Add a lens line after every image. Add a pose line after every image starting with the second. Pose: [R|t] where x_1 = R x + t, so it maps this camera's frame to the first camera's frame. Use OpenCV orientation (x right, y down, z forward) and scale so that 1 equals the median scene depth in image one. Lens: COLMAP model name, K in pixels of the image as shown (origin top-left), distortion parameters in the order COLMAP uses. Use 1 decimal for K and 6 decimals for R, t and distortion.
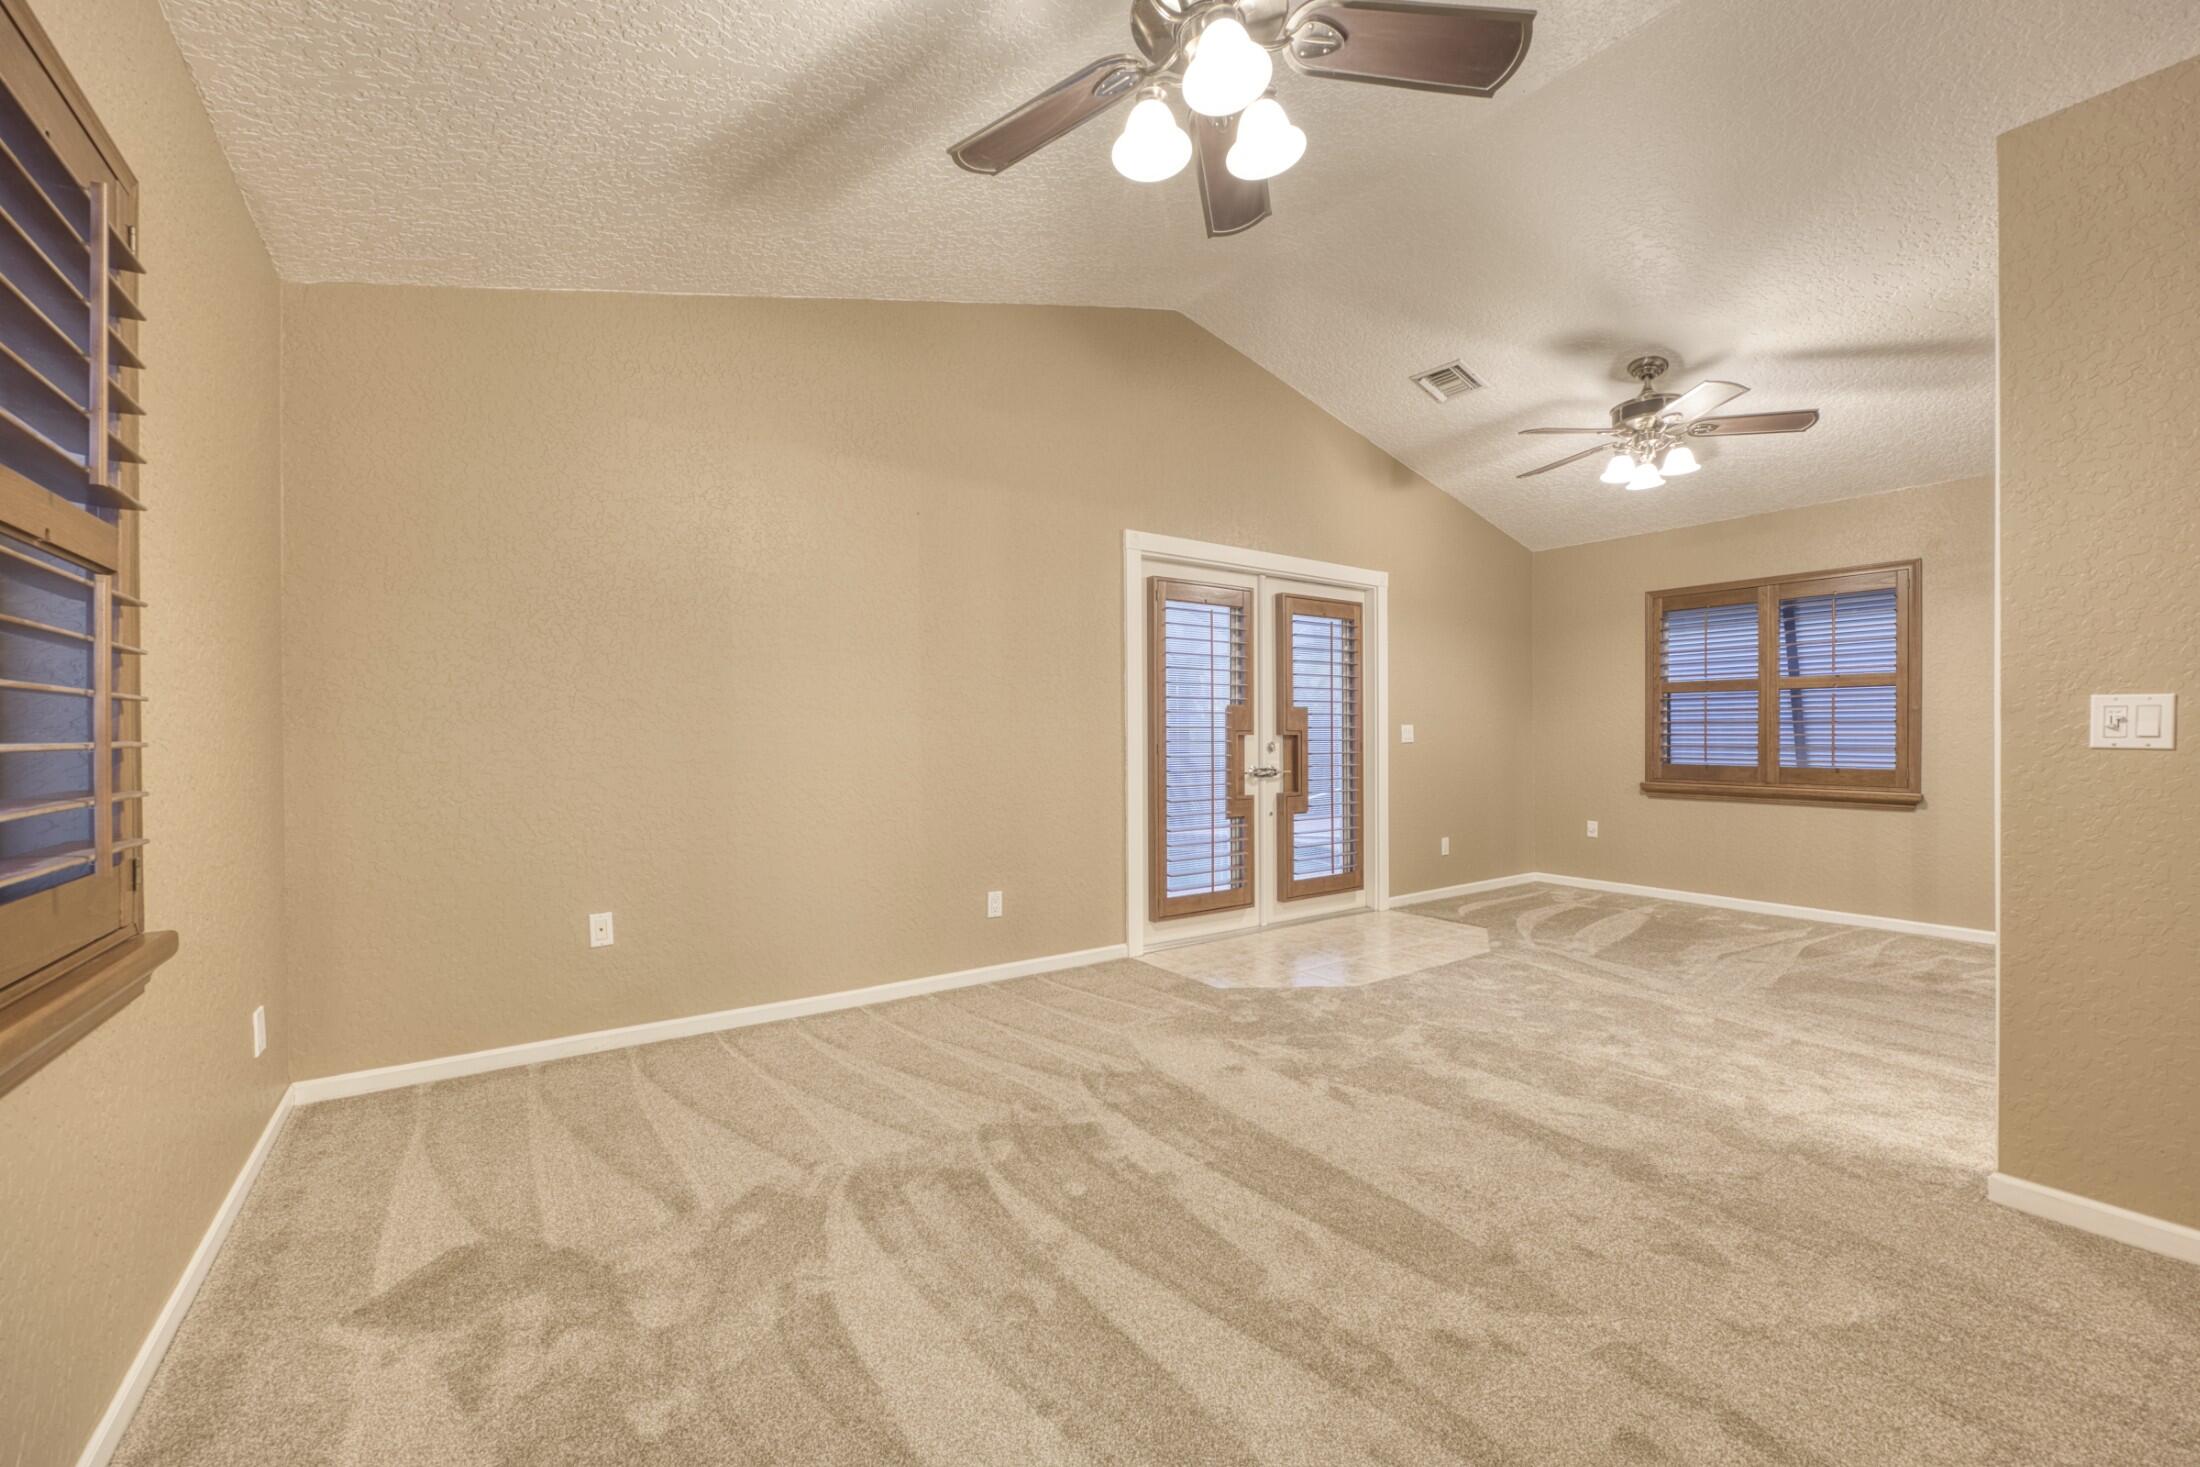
lens RADIAL K [[870.8, 0, 1100.2], [0, 870.8, 694.2], [0, 0, 1]] dist [-0.000049, 0.000022]
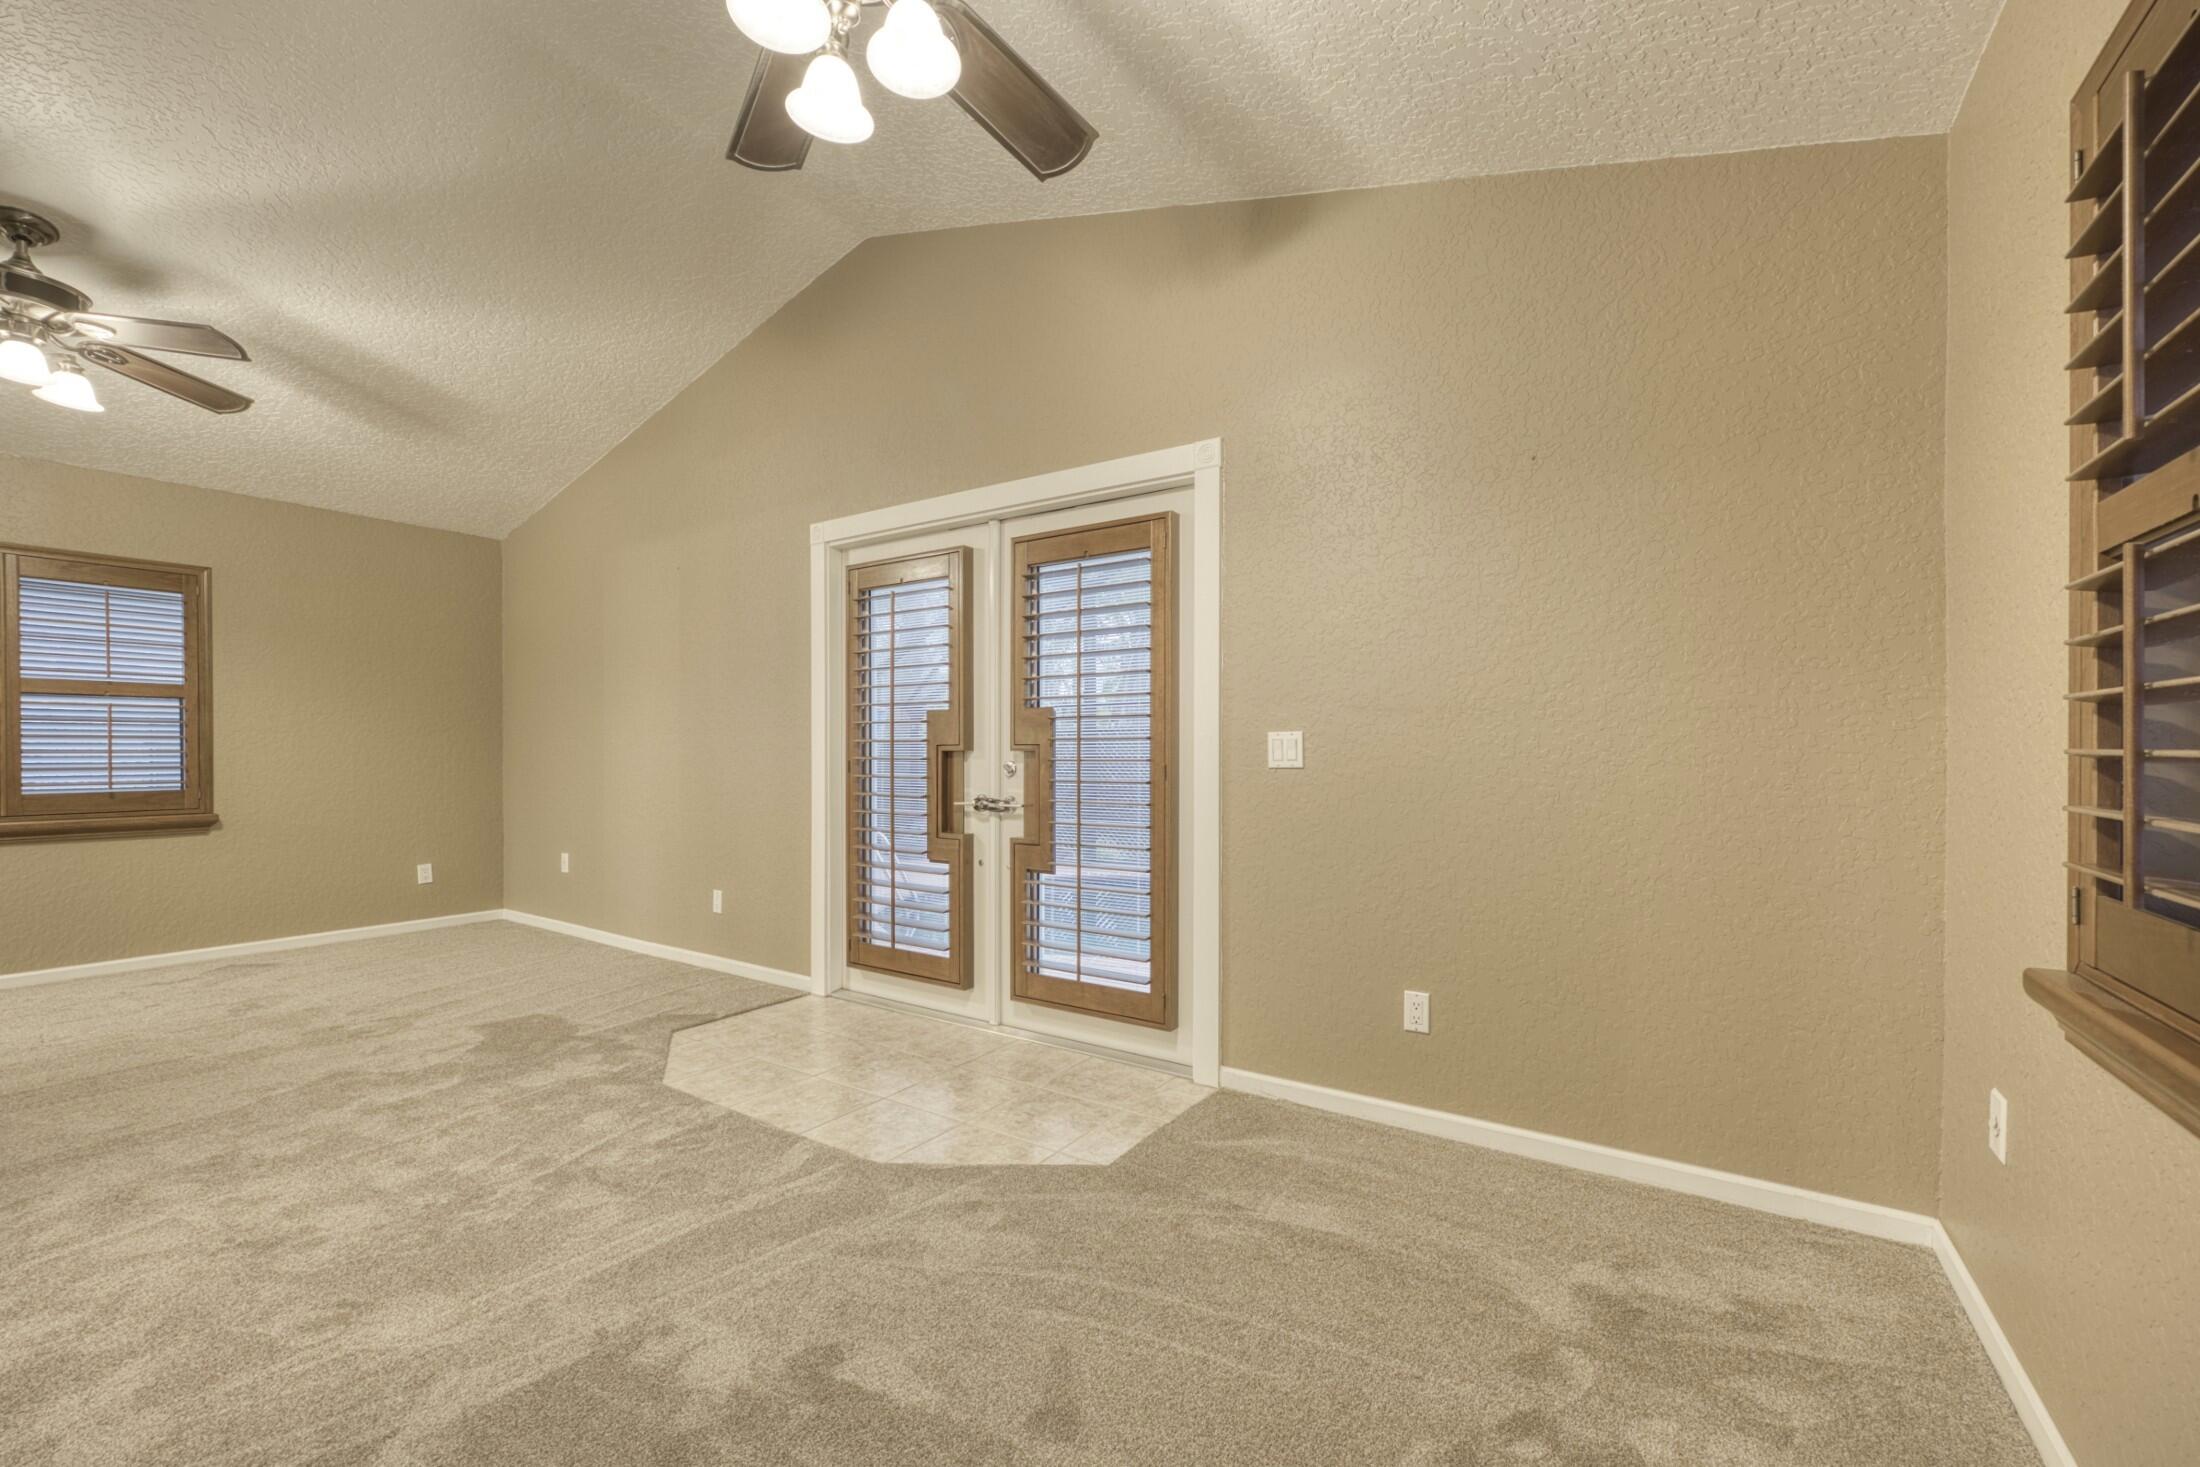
lens RADIAL K [[884.8, 0, 1105.6], [0, 884.8, 727.7], [0, 0, 1]] dist [-0.001301, 0.000128]
pose [[0.373443, -0.023372, -0.927359, 0.878653], [0.039082, 0.999191, -0.009444, 0.038574], [0.926829, -0.032716, 0.374055, 0.820566]]
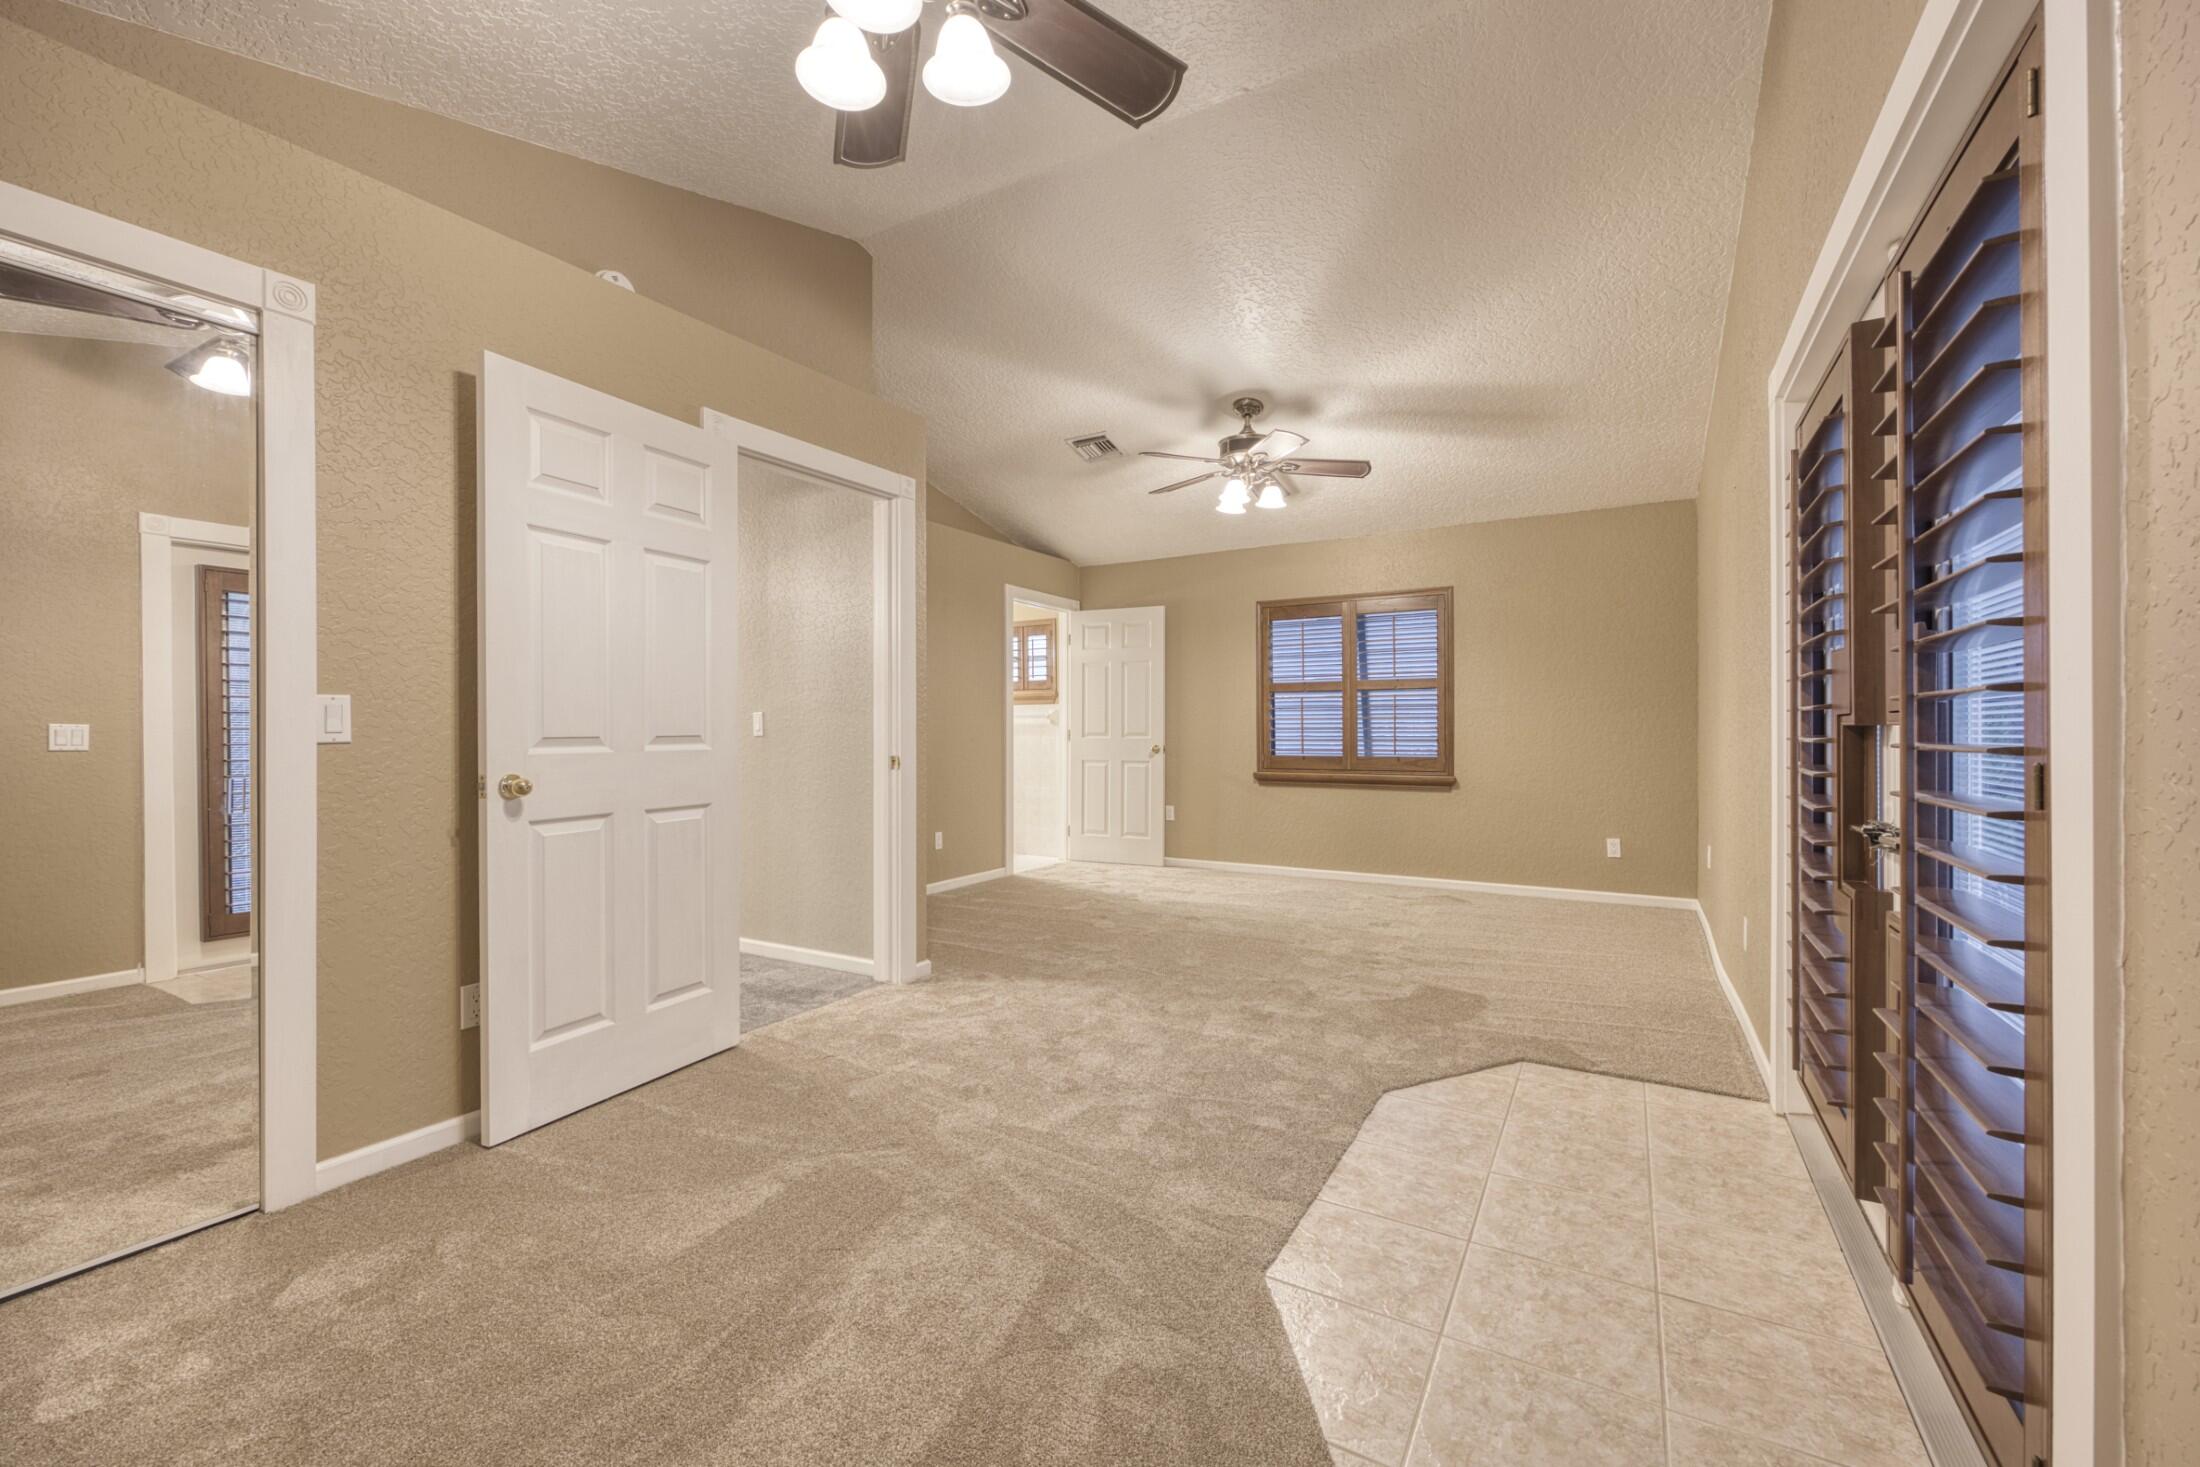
lens RADIAL K [[884.8, 0, 1105.6], [0, 884.8, 727.7], [0, 0, 1]] dist [-0.001301, 0.000128]
pose [[-0.907934, 0.004974, -0.419083, 0.809239], [0.023159, 0.998997, -0.038317, 0.041952], [0.418472, -0.044494, -0.907139, 0.911558]]
